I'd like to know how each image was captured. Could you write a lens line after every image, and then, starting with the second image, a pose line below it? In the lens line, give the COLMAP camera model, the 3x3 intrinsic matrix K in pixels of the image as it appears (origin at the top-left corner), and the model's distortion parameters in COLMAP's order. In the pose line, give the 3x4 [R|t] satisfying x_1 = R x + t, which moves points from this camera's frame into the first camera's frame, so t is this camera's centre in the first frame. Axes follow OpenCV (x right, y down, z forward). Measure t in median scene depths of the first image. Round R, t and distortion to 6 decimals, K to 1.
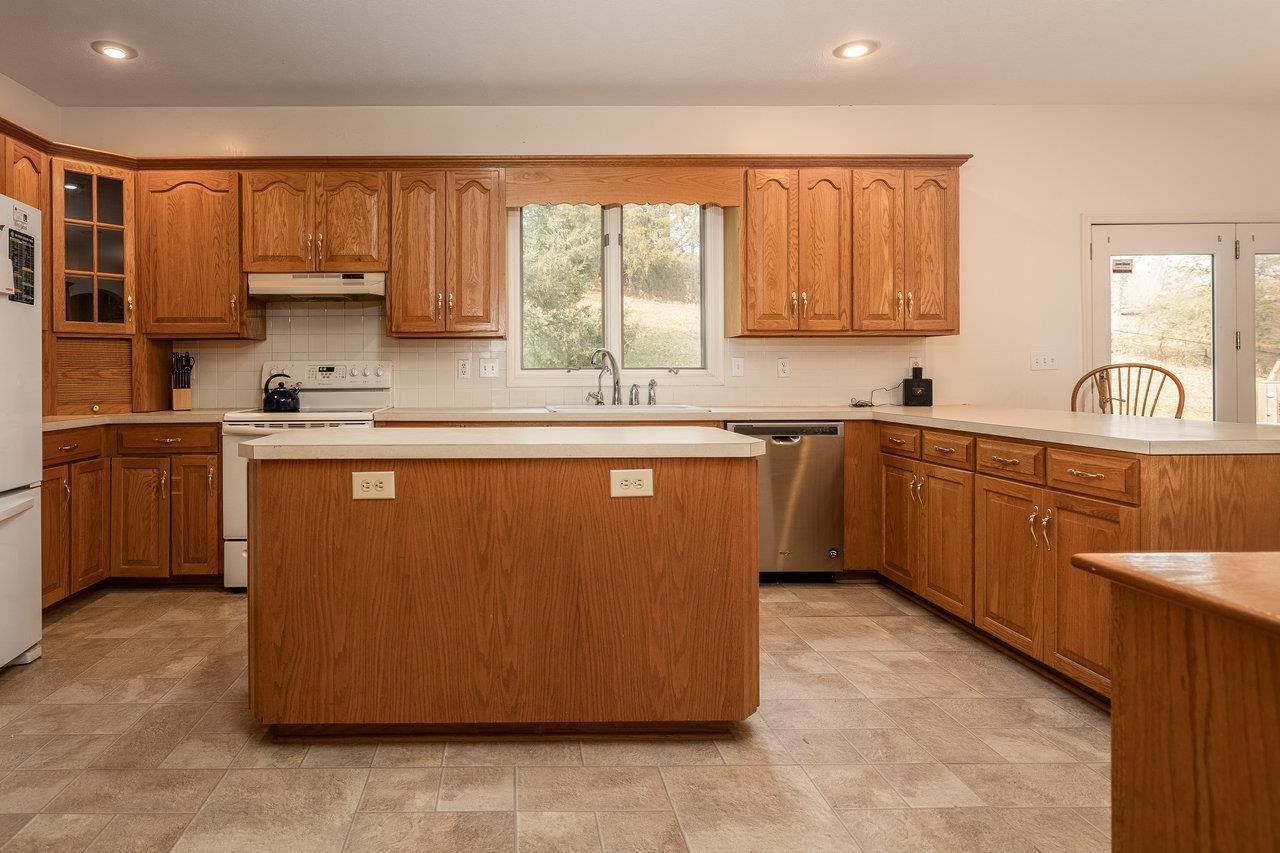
lens RADIAL K [[702.2, 0, 511.2], [0, 702.2, 375.0], [0, 0, 1]] dist [-0.000362, 0.000098]
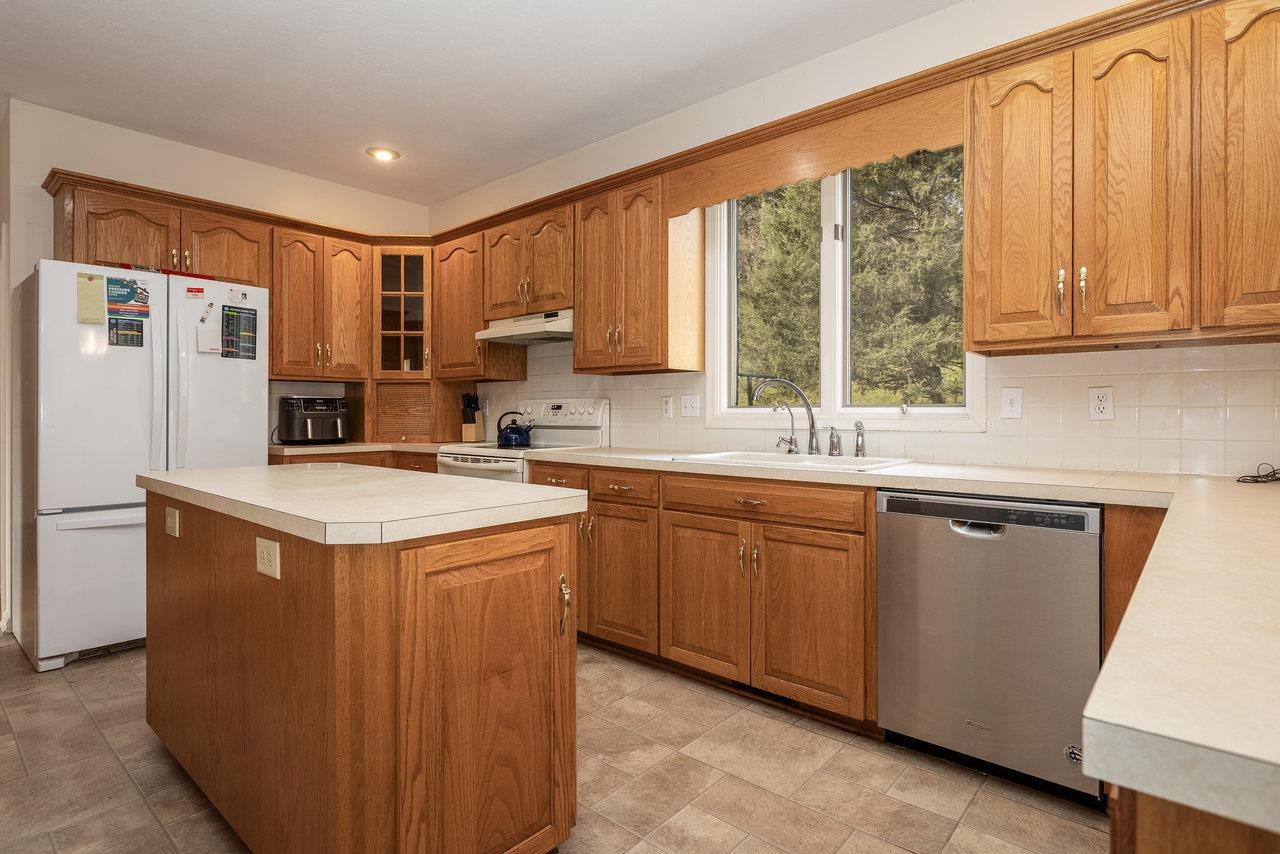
lens RADIAL K [[650.4, 0, 642.5], [0, 650.4, 406.8], [0, 0, 1]] dist [-0.000213, 0.000257]
pose [[0.754838, -0.001639, -0.655909, 0.489474], [-0.004592, 0.999959, -0.007784, -0.002025], [0.655895, 0.008887, 0.754799, 0.383278]]
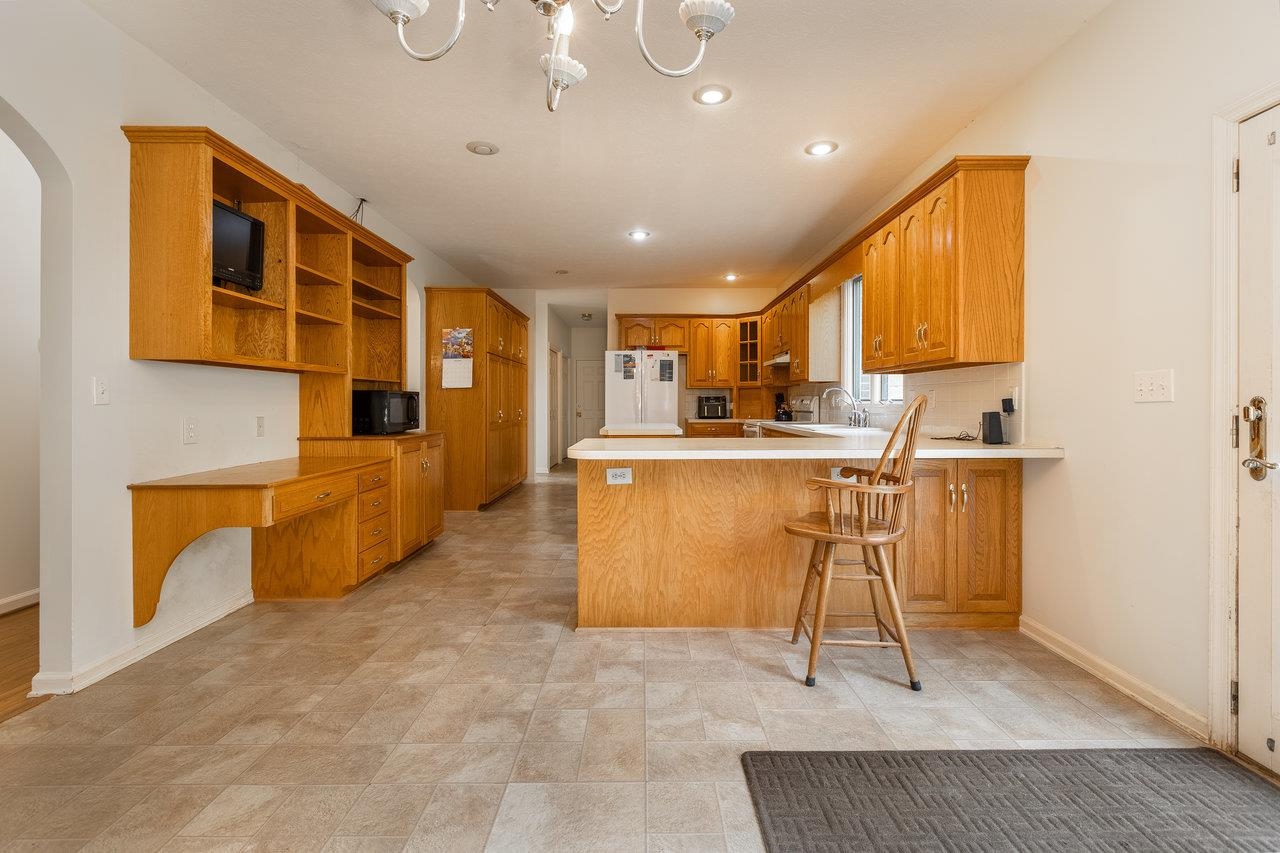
lens RADIAL K [[569.8, 0, 642.3], [0, 569.8, 418.6], [0, 0, 1]] dist [-0.001209, -0.000621]
pose [[-0.000135, 0.031192, -0.999513, 1.355098], [-0.002182, 0.999511, 0.031192, -0.007299], [0.999998, 0.002185, -0.000067, 0.605665]]
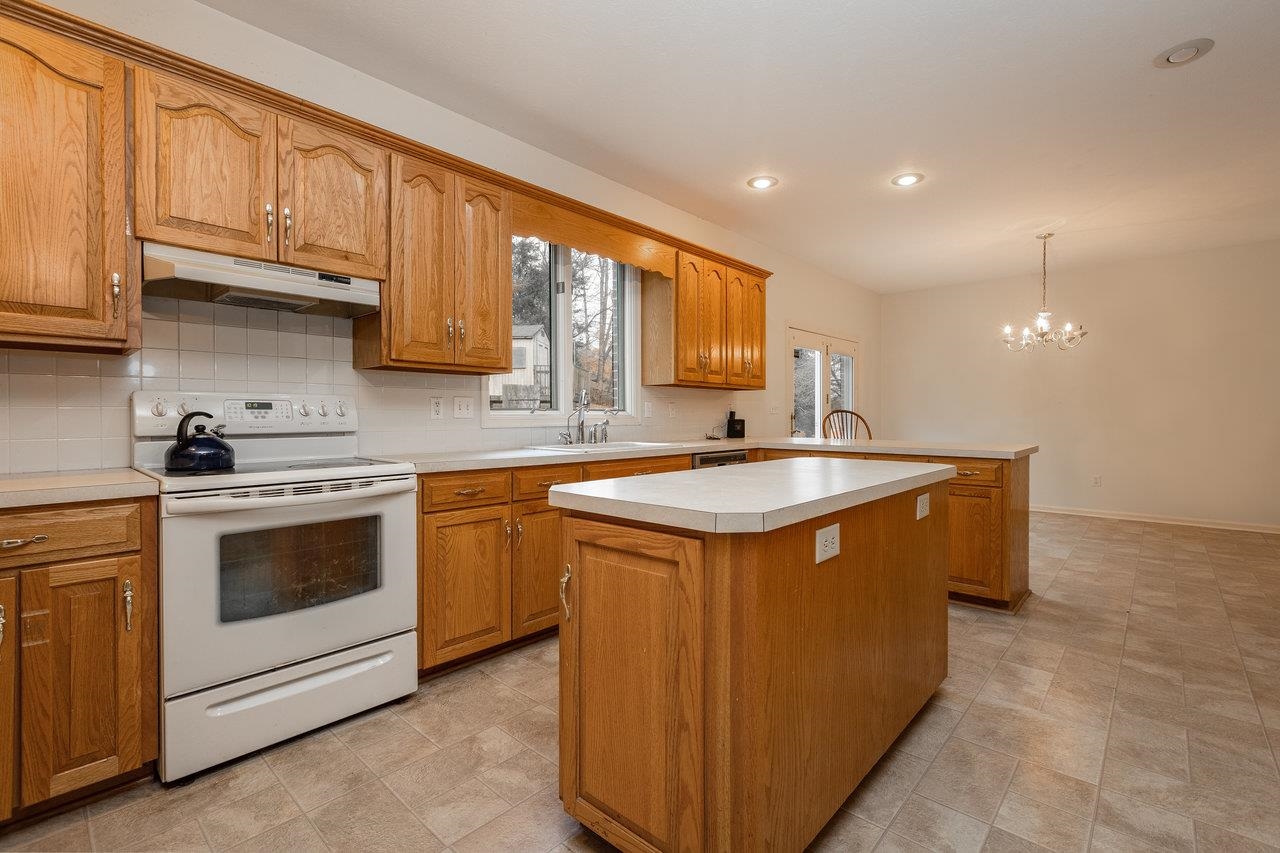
lens RADIAL K [[569.8, 0, 642.3], [0, 569.8, 418.6], [0, 0, 1]] dist [-0.001209, -0.000621]
pose [[0.675793, 0.000530, 0.737091, -0.446868], [-0.002790, 0.999994, 0.001840, 0.002895], [-0.737086, -0.003300, 0.675791, 0.366504]]
